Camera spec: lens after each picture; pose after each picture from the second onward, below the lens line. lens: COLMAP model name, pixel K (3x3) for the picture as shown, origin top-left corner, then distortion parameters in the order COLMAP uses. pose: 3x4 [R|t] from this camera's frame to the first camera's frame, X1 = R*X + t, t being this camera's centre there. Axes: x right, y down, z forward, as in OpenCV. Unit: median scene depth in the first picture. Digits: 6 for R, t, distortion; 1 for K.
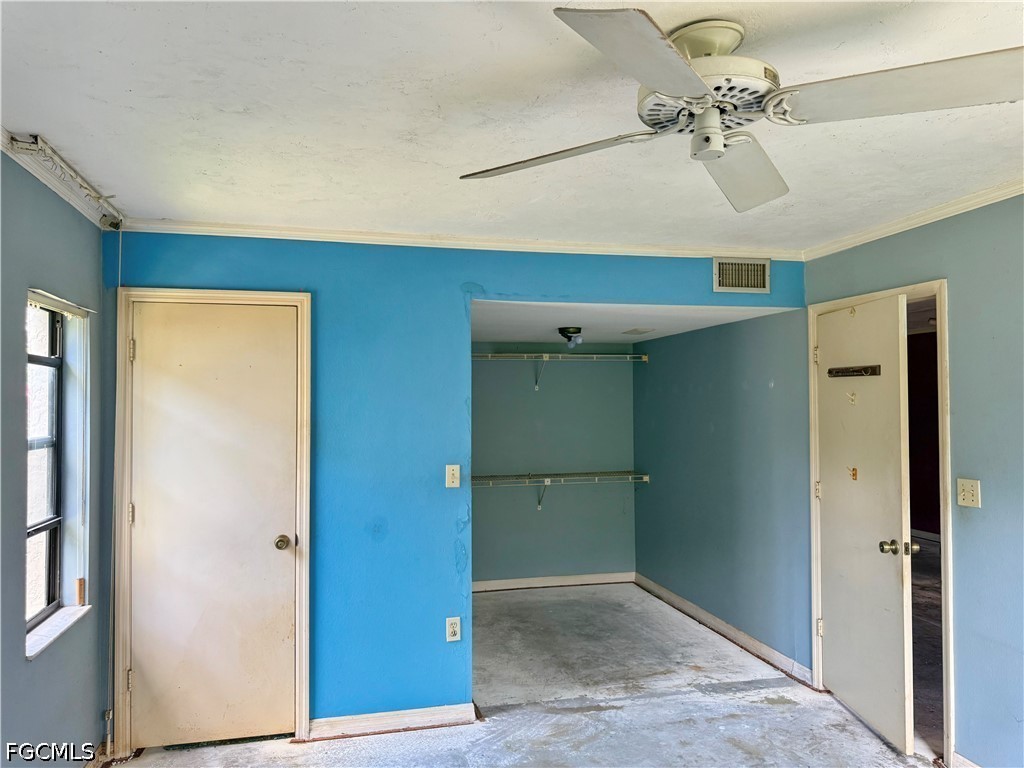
lens RADIAL K [[728.1, 0, 506.6], [0, 728.1, 388.0], [0, 0, 1]] dist [0.024923, -0.024969]
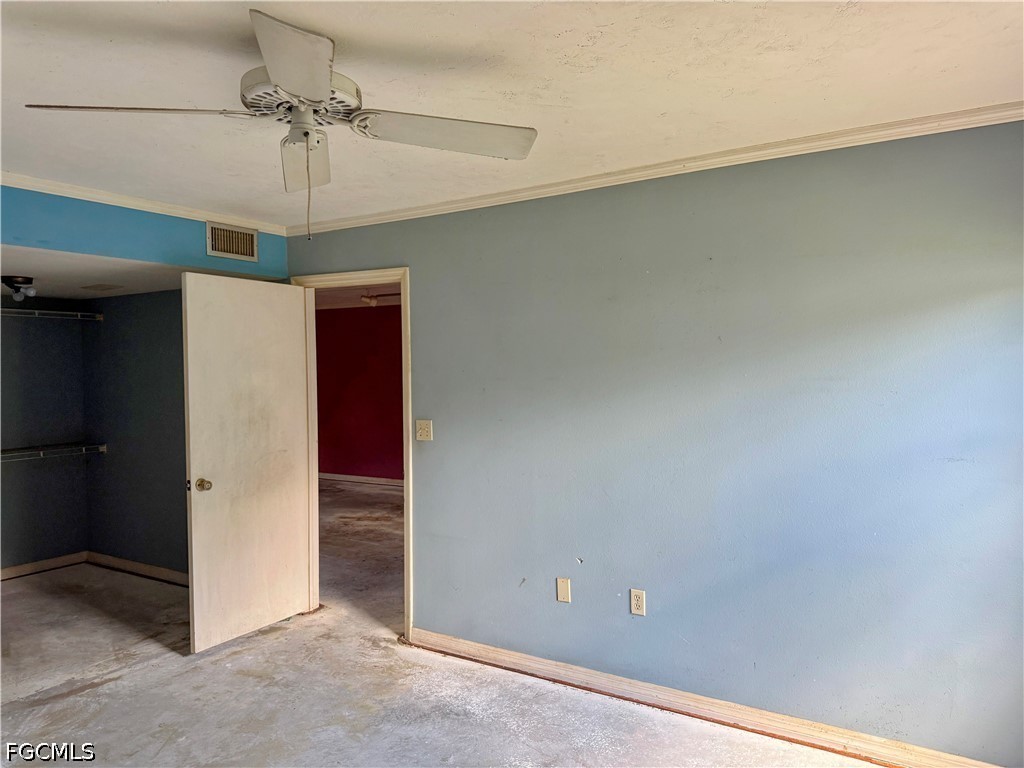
lens RADIAL K [[728.1, 0, 509.5], [0, 728.1, 381.6], [0, 0, 1]] dist [0.024923, -0.024969]
pose [[0.717518, -0.013669, 0.696406, -0.143096], [-0.011494, 0.999439, 0.031459, 0.009478], [-0.696445, -0.030577, 0.716958, -0.041700]]
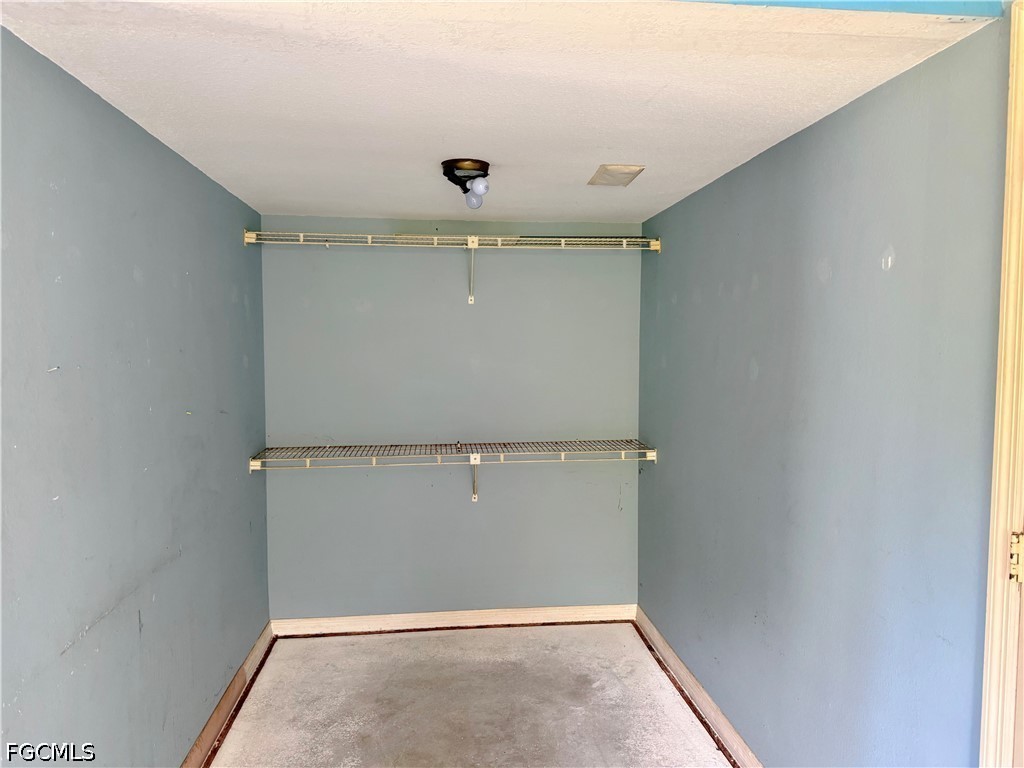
lens RADIAL K [[728.1, 0, 524.9], [0, 728.1, 398.6], [0, 0, 1]] dist [0.024923, -0.024969]
pose [[0.993749, 0.013166, -0.110861, 0.262366], [-0.002533, 0.995425, 0.095517, 0.041049], [0.111611, -0.094639, 0.989235, 0.714451]]
